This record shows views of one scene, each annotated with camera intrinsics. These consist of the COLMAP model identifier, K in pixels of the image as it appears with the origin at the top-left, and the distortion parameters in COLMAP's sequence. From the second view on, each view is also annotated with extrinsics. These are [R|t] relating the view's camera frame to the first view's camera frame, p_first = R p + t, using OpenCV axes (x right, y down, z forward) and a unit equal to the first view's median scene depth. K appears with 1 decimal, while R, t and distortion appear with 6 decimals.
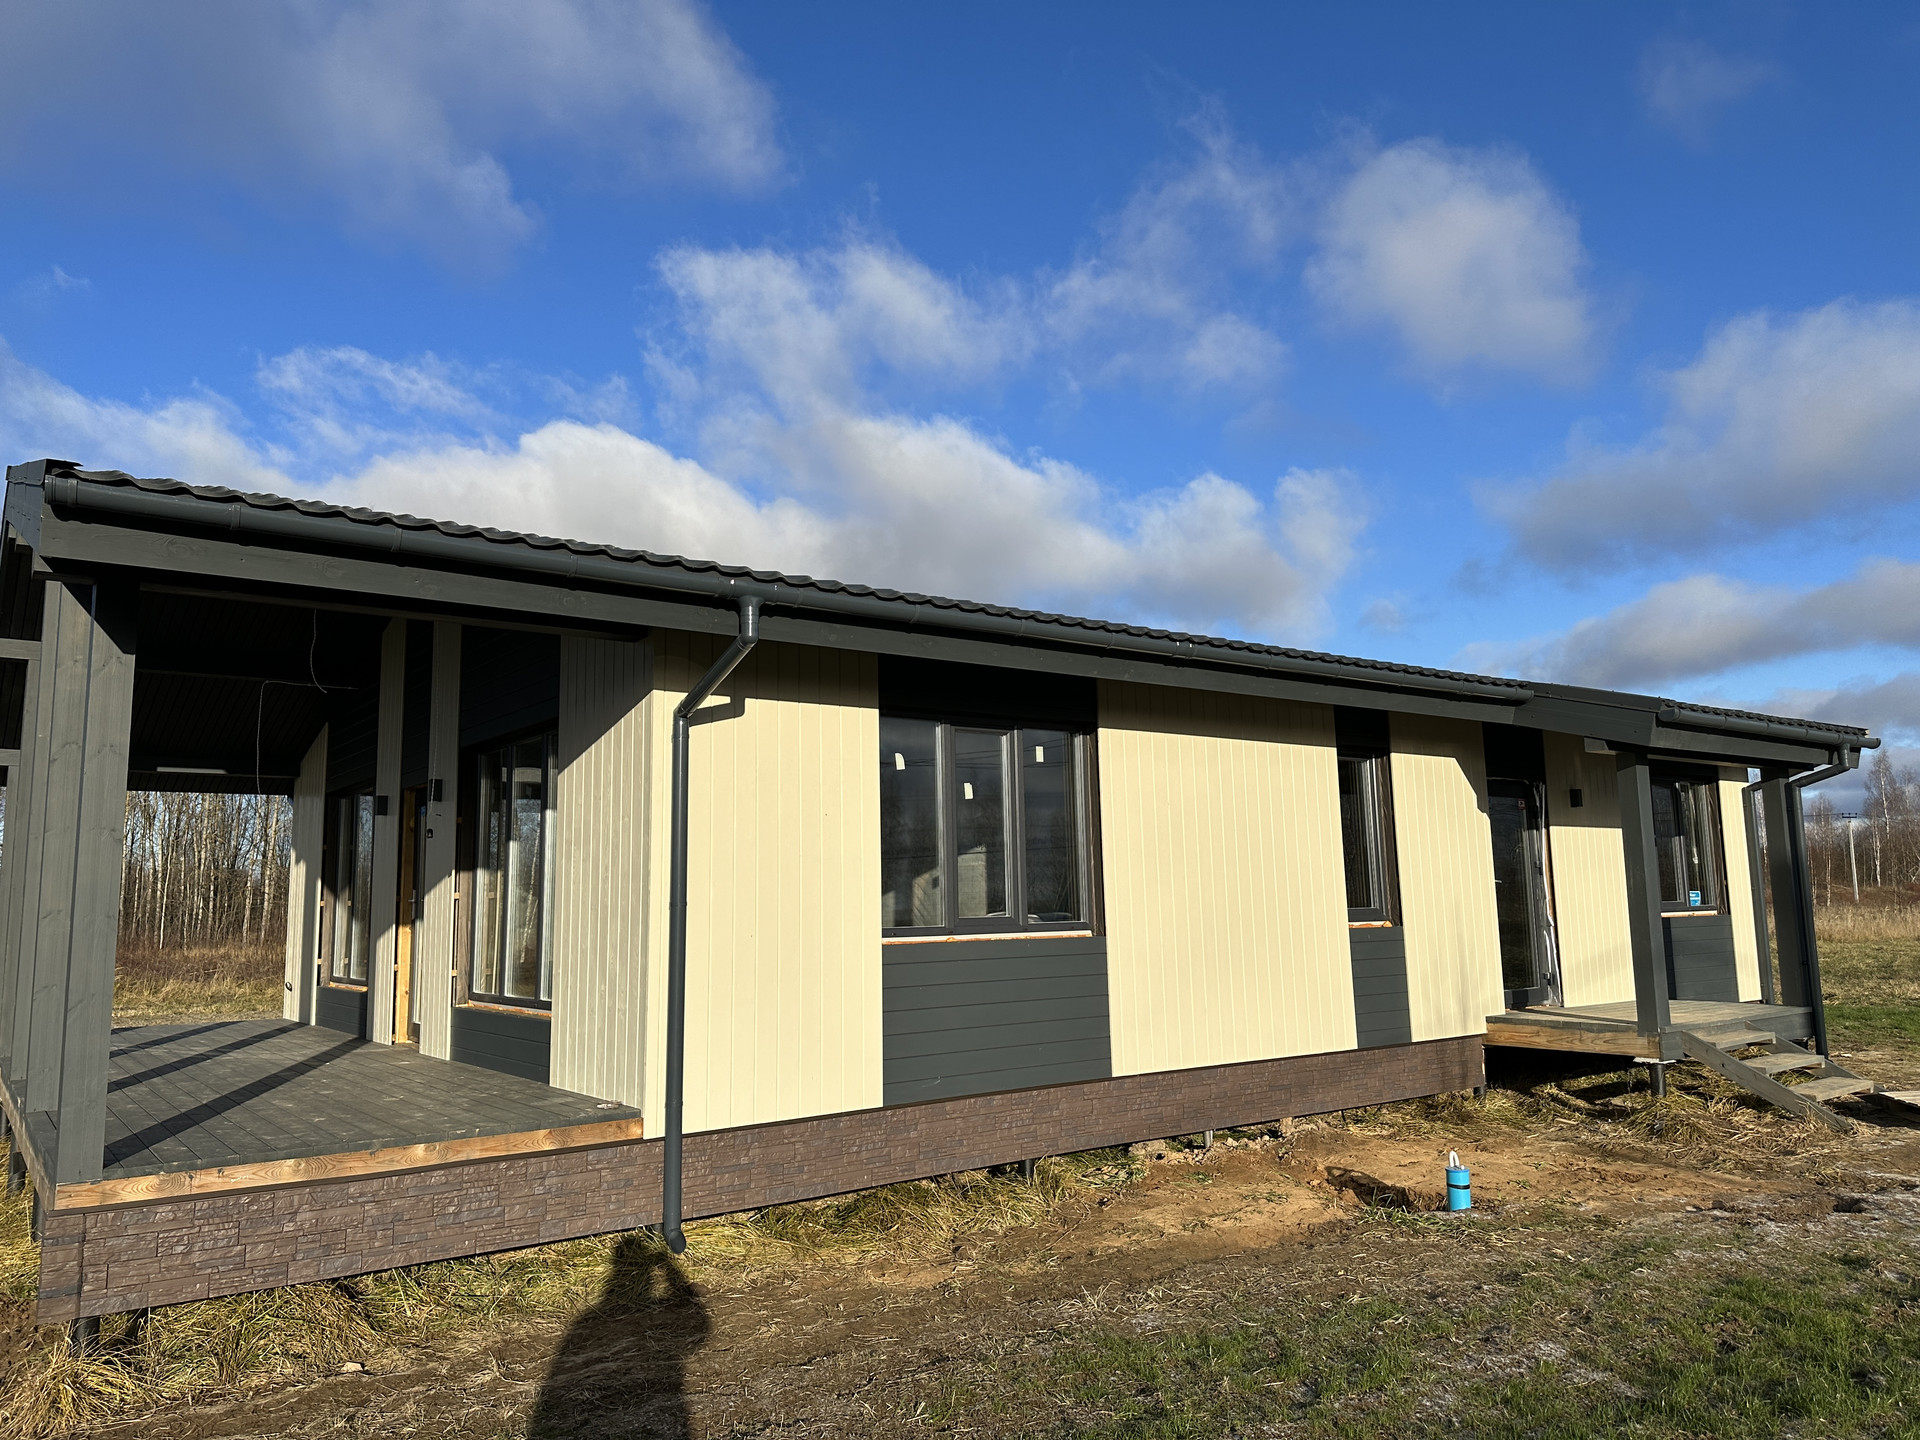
lens RADIAL K [[1354.1, 0, 960.0], [0, 1354.1, 720.0], [0, 0, 1]] dist [0.000115, -0.000496]
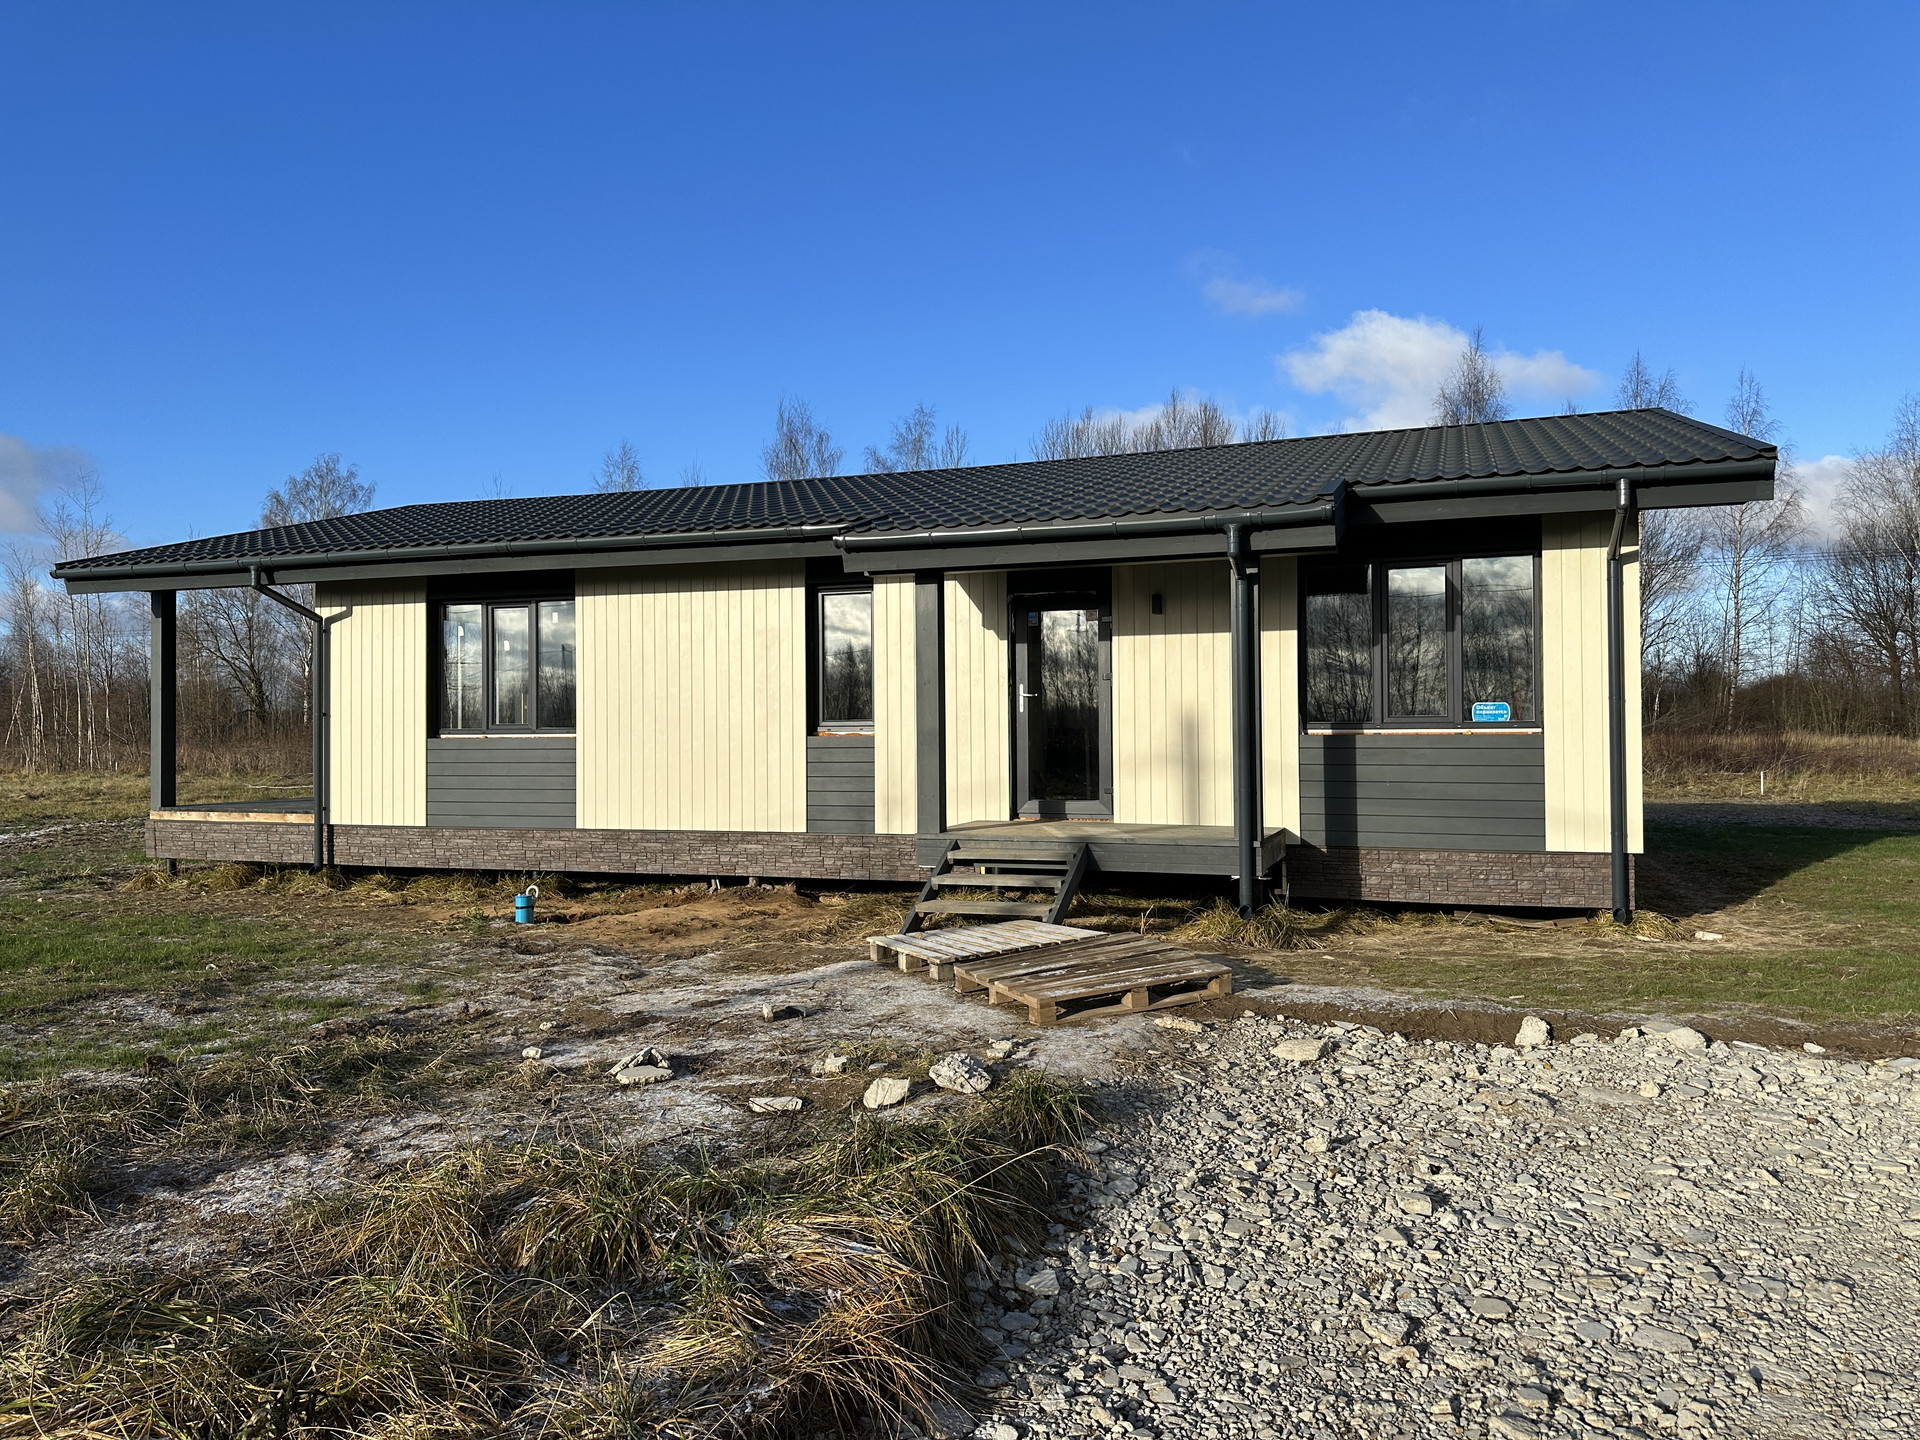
lens RADIAL K [[1354.1, 0, 960.0], [0, 1354.1, 720.0], [0, 0, 1]] dist [0.000115, -0.000496]
pose [[0.586557, 0.002184, -0.809905, 1.351299], [0.105911, 0.991202, 0.079377, 0.058372], [0.802953, -0.132337, 0.581166, 0.406981]]
